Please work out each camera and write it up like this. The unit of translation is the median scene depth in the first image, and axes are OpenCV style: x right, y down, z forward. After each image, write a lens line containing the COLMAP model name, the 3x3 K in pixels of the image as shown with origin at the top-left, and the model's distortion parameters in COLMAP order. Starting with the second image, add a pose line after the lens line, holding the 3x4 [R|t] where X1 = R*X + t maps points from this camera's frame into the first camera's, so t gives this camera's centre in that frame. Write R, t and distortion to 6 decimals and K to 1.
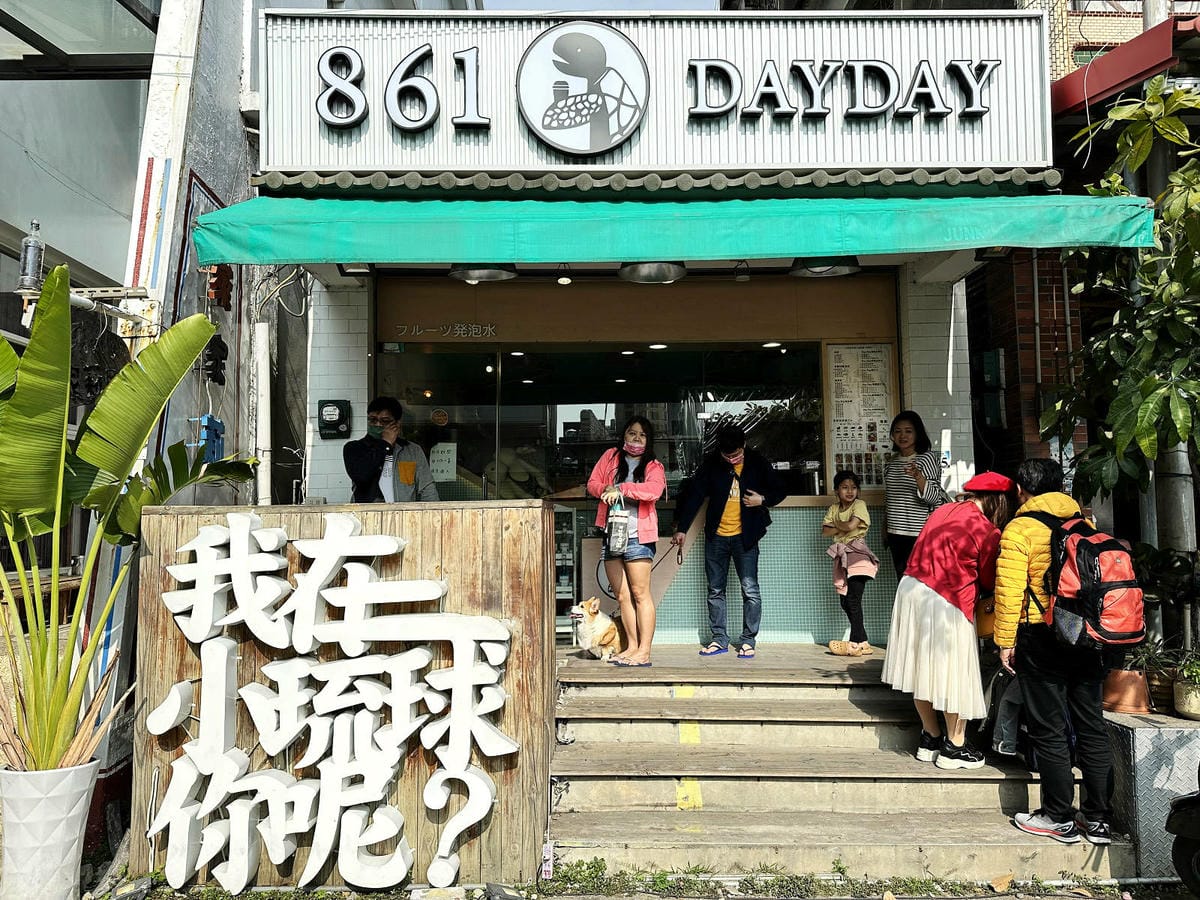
lens RADIAL K [[863.5, 0, 609.1], [0, 863.5, 442.7], [0, 0, 1]] dist [0.035252, -0.047601]
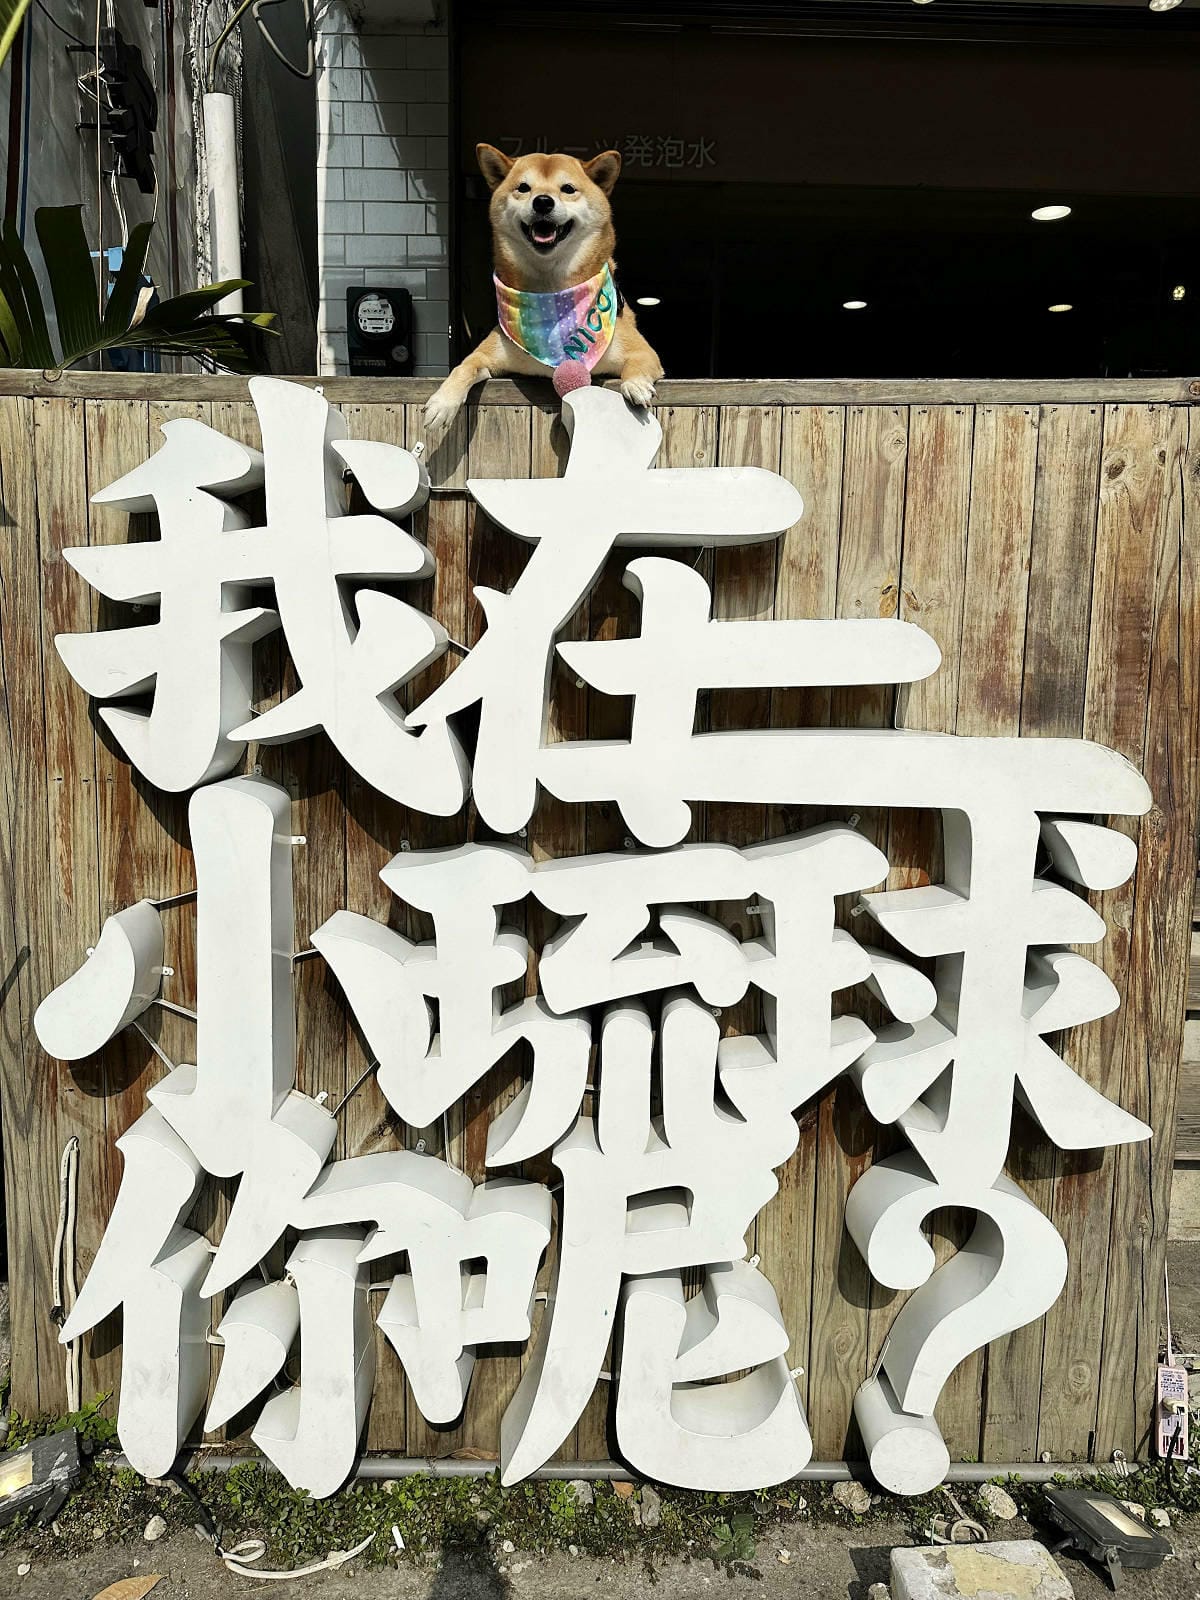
lens RADIAL K [[1151.3, 0, 613.0], [0, 1151.3, 785.0], [0, 0, 1]] dist [0.035252, -0.047601]
pose [[0.999609, 0.027901, 0.002022, -0.309493], [-0.027758, 0.980302, 0.195542, 0.137699], [0.003474, -0.195521, 0.980693, 0.574929]]
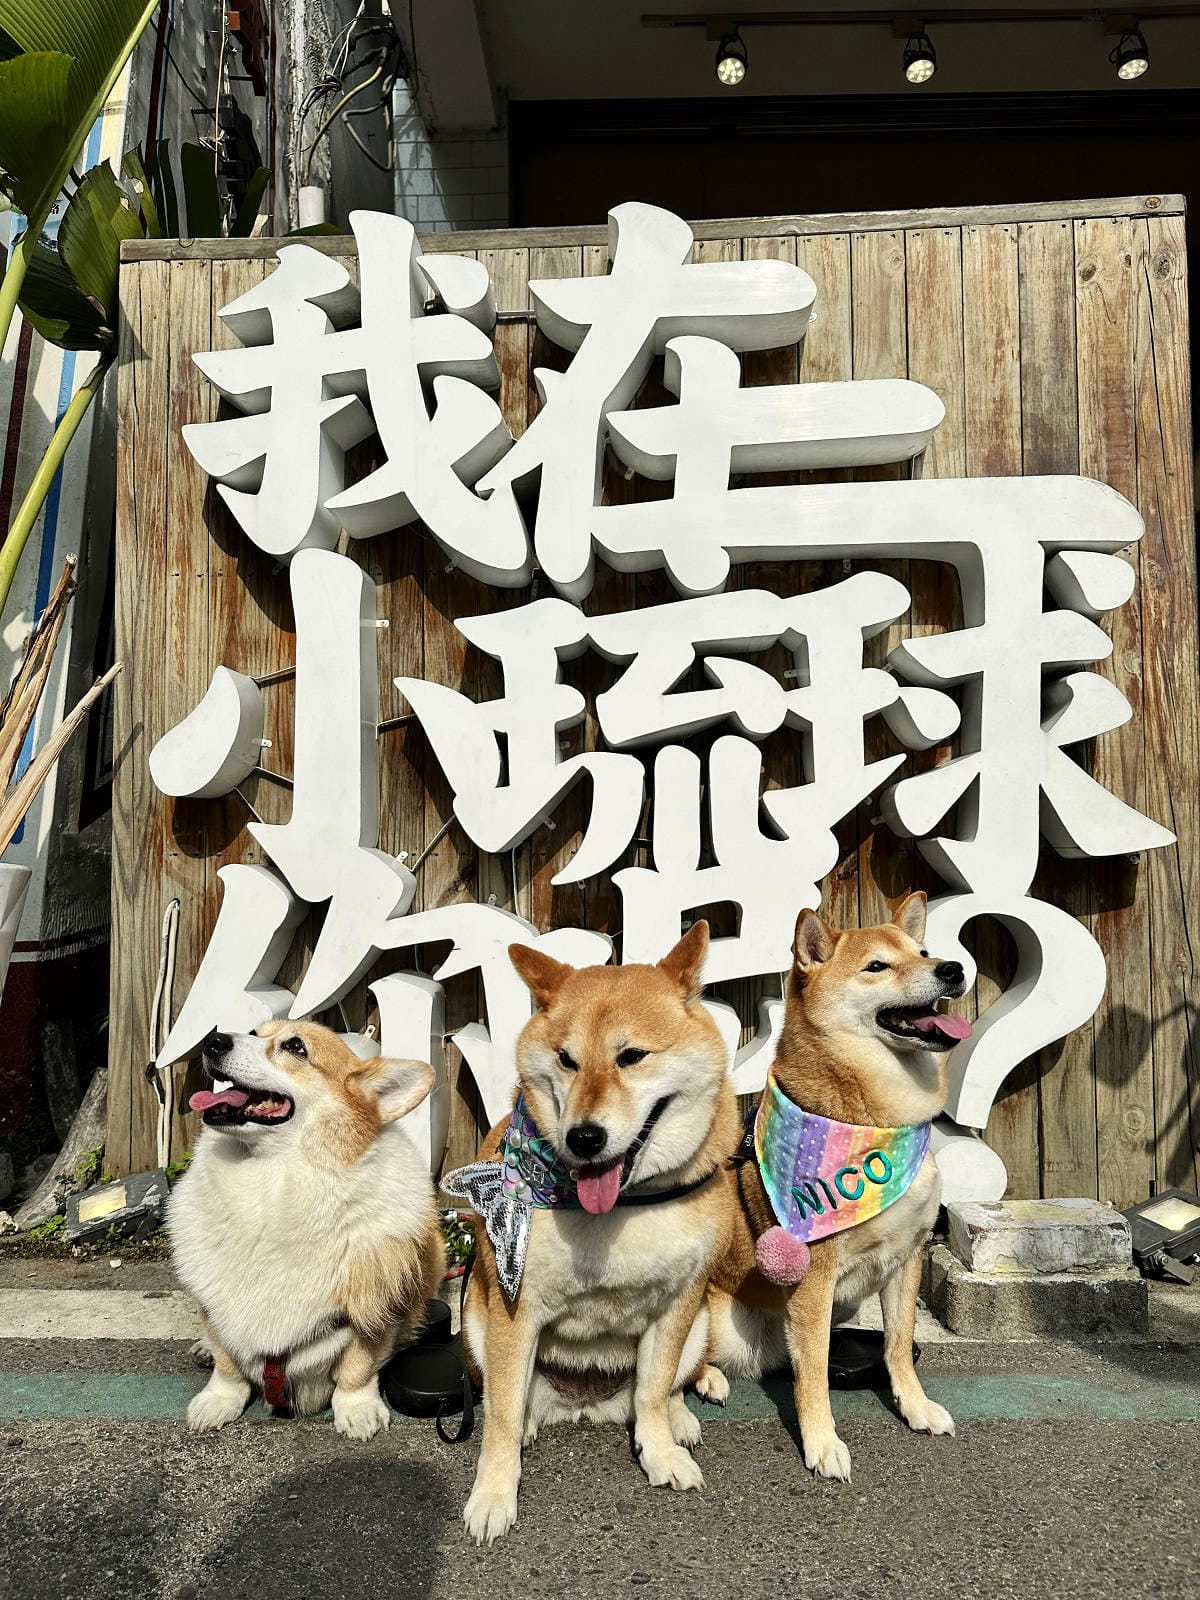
lens RADIAL K [[1151.3, 0, 619.0], [0, 1151.3, 794.7], [0, 0, 1]] dist [0.035252, -0.047601]
pose [[0.998957, 0.000212, -0.045659, -0.303342], [0.001444, 0.999342, 0.036243, 0.310495], [0.045636, -0.036271, 0.998299, 0.505866]]
